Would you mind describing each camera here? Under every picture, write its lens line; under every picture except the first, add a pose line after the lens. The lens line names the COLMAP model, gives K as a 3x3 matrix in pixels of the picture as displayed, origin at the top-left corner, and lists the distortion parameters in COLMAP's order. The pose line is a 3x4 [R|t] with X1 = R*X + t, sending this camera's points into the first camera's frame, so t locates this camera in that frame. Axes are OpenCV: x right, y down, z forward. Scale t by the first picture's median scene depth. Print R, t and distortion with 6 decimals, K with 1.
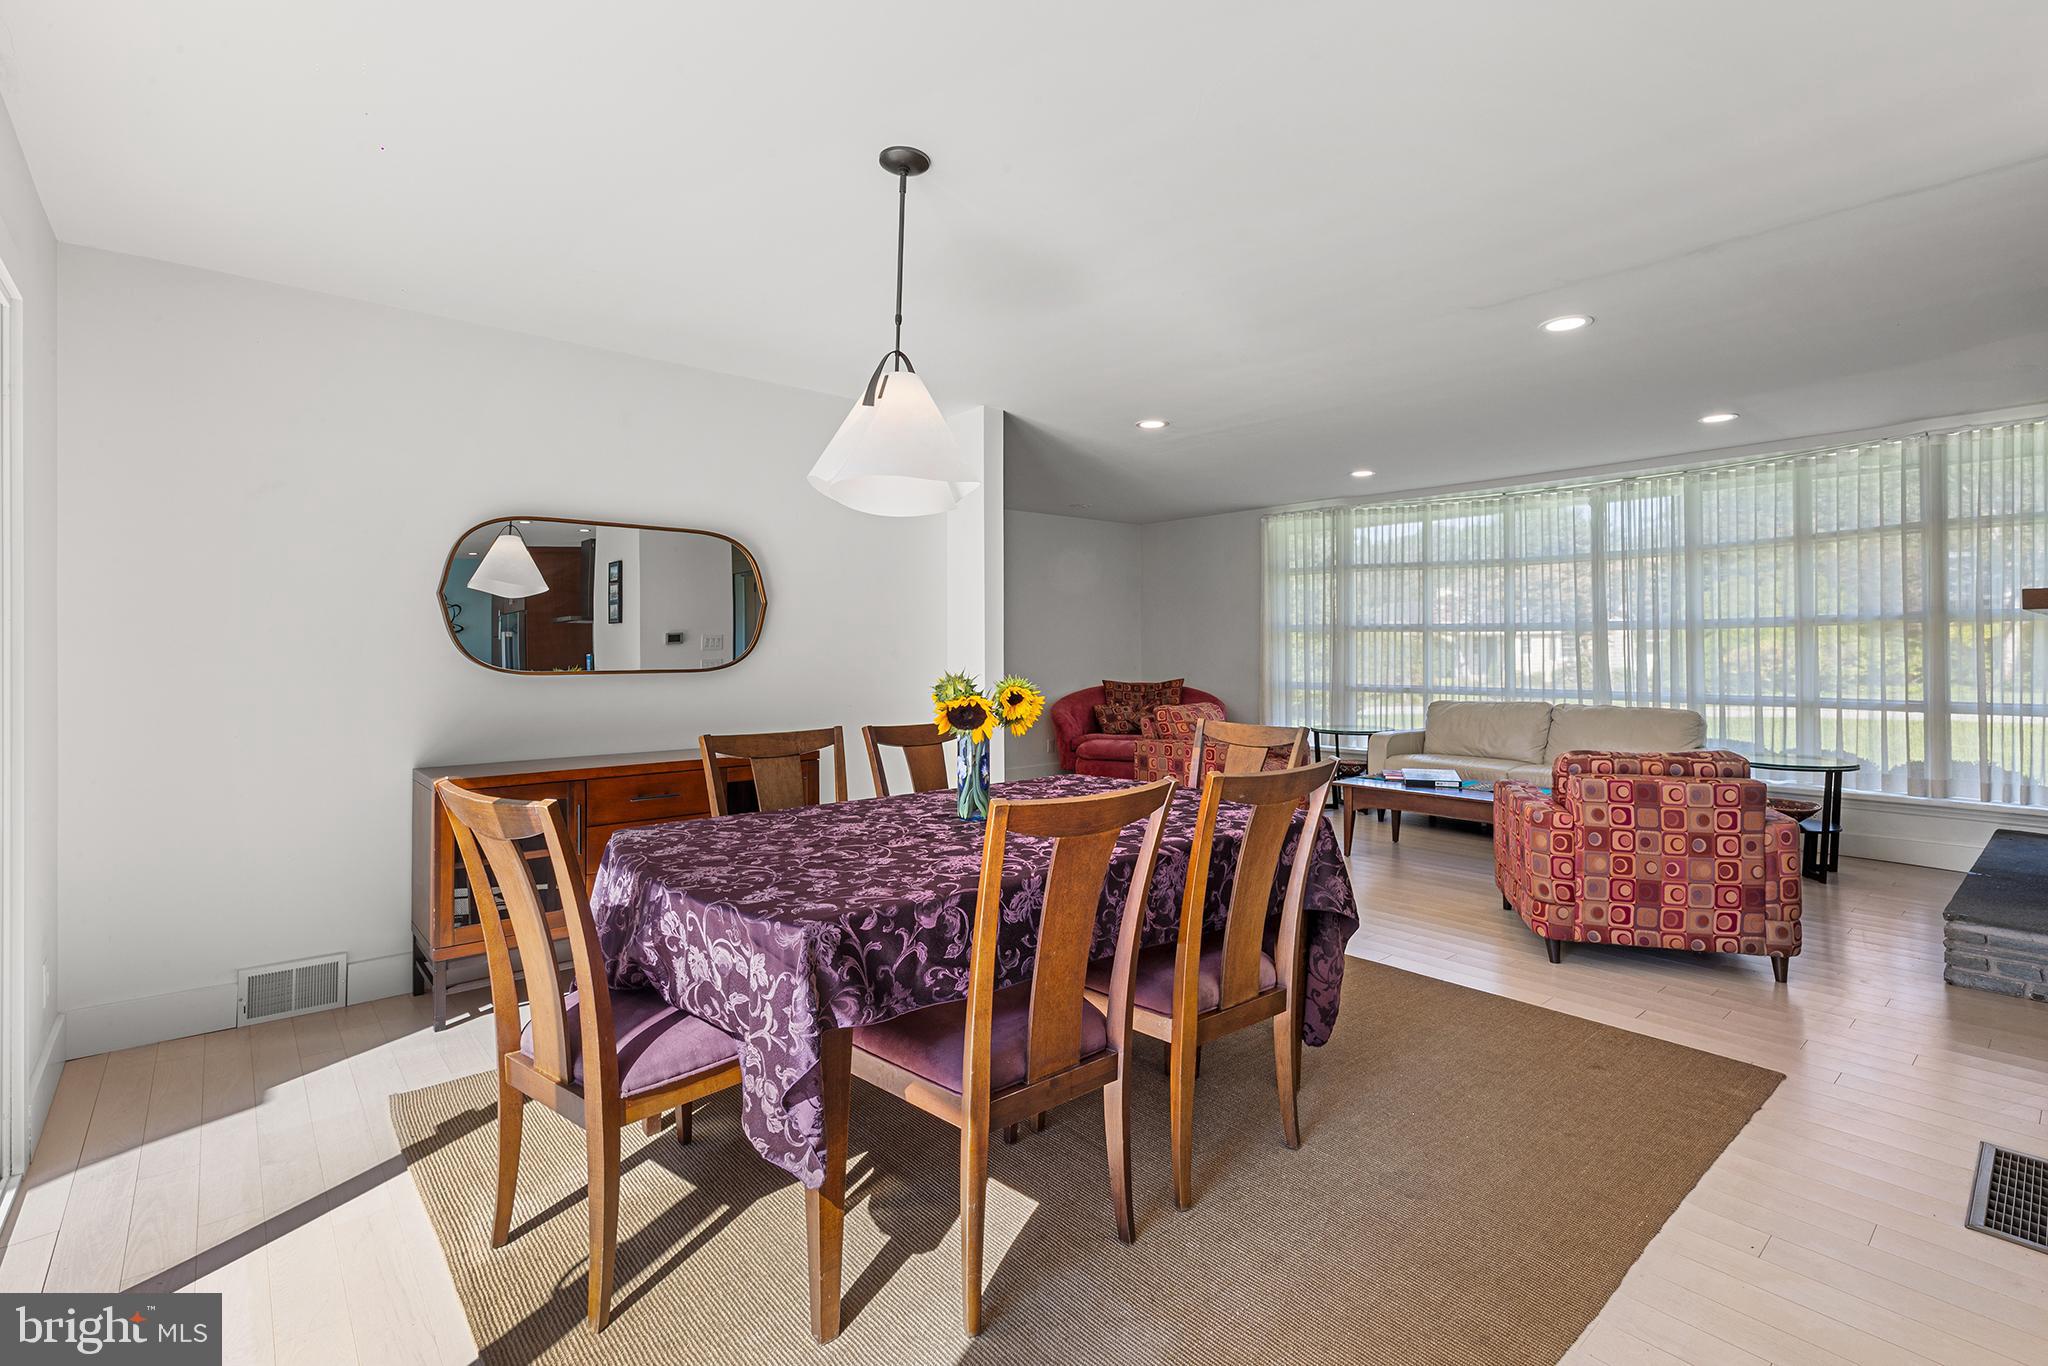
lens RADIAL K [[925.6, 0, 1028.4], [0, 925.6, 636.6], [0, 0, 1]] dist [0.000478, 0.000249]
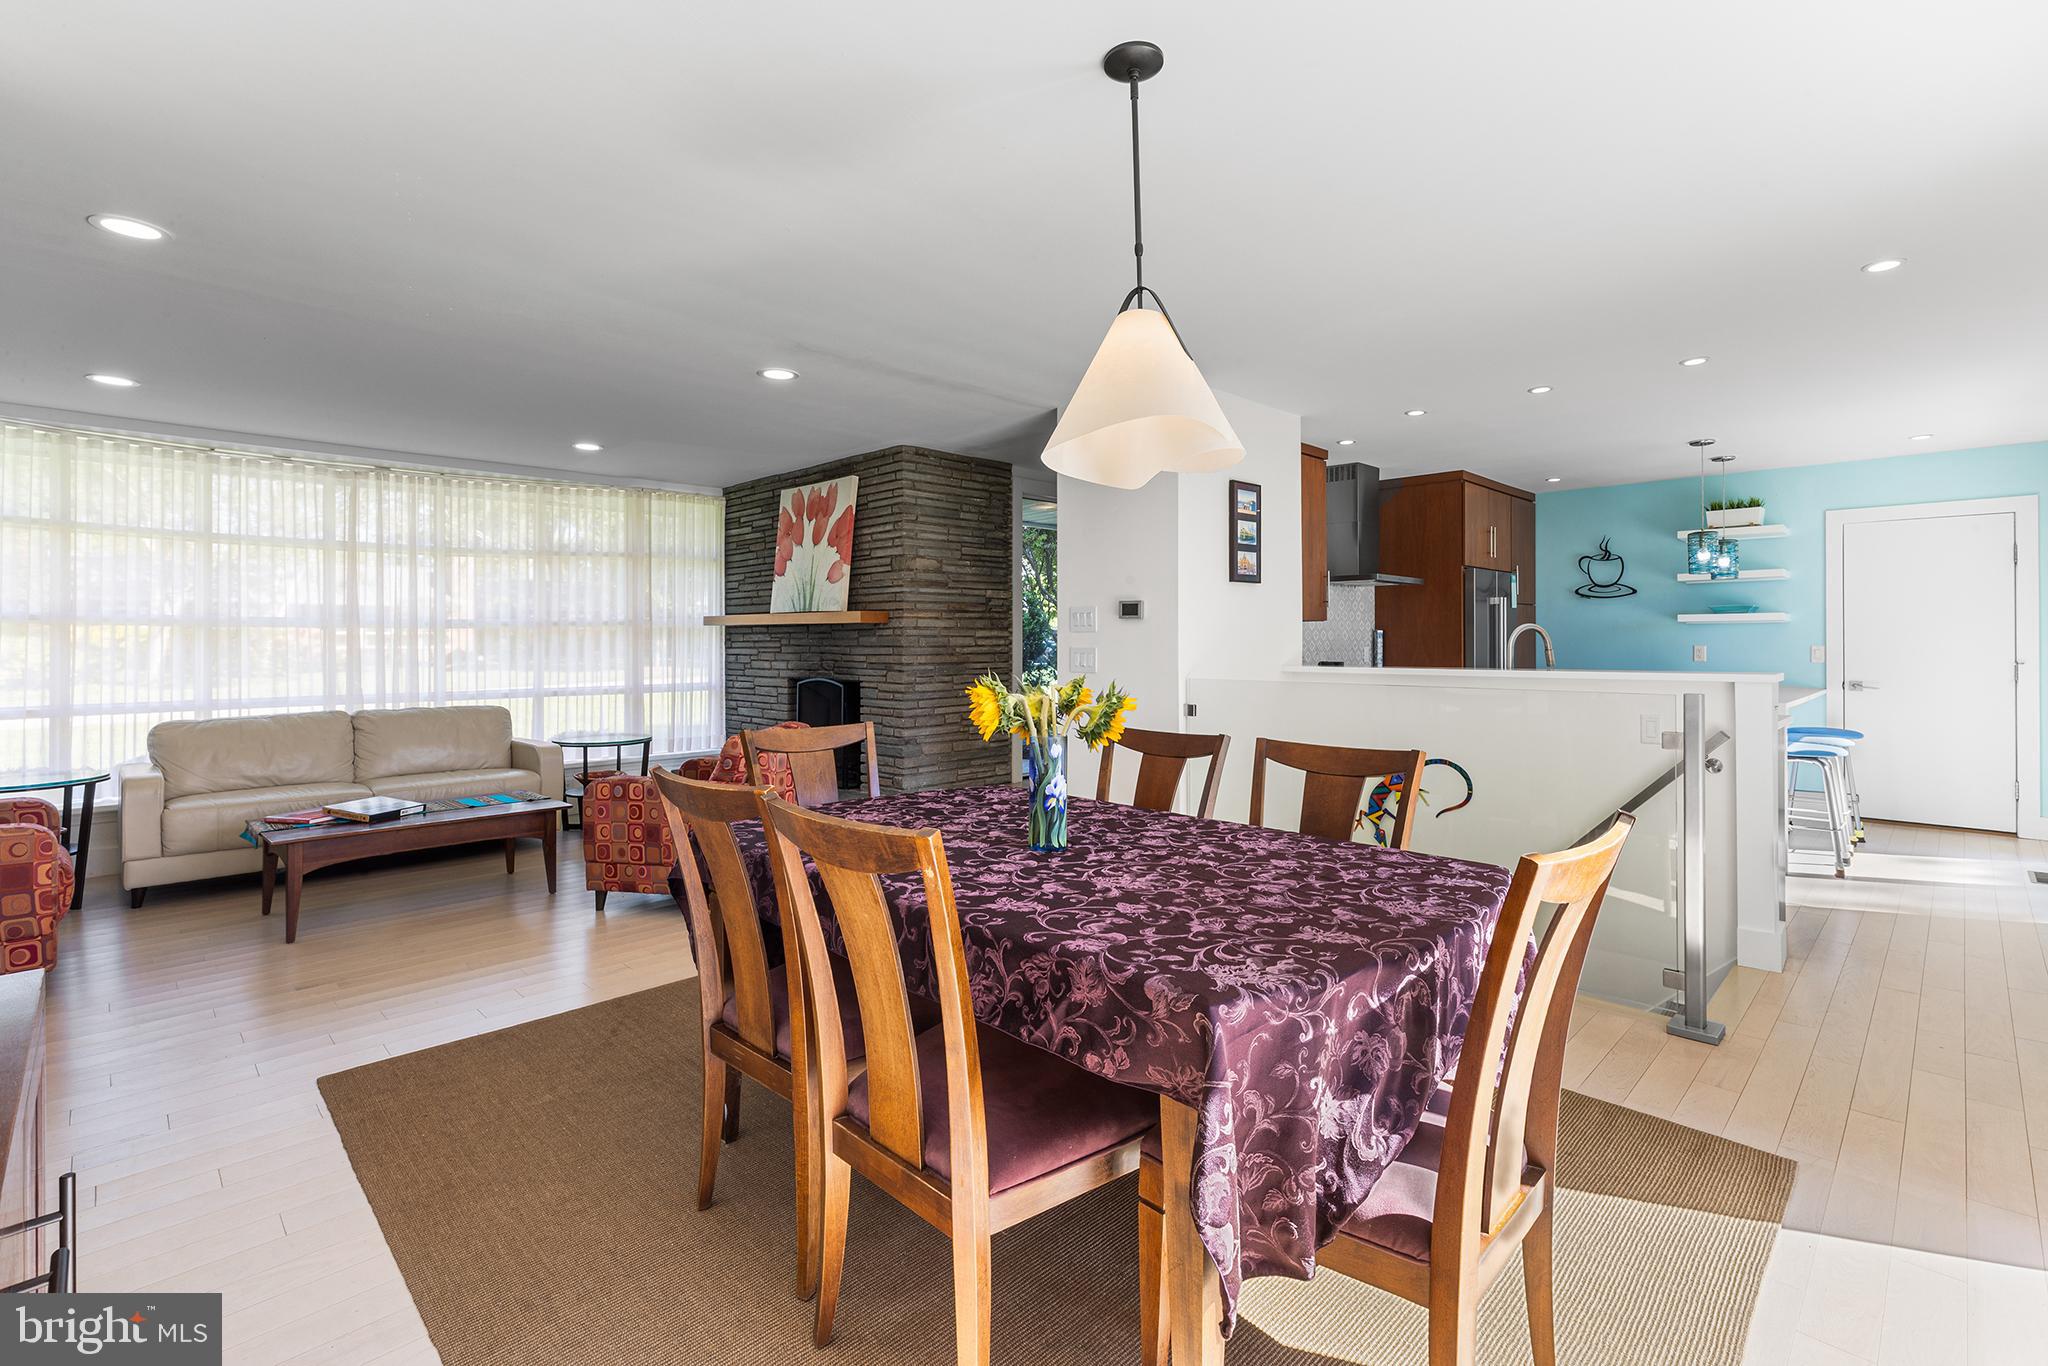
lens RADIAL K [[930.4, 0, 1031.9], [0, 930.4, 636.7], [0, 0, 1]] dist [0.006278, 0.000541]
pose [[-0.071305, 0.009072, 0.997413, -0.322975], [-0.007316, 0.999927, -0.009618, 0.005231], [-0.997428, -0.007983, -0.071233, 0.384322]]
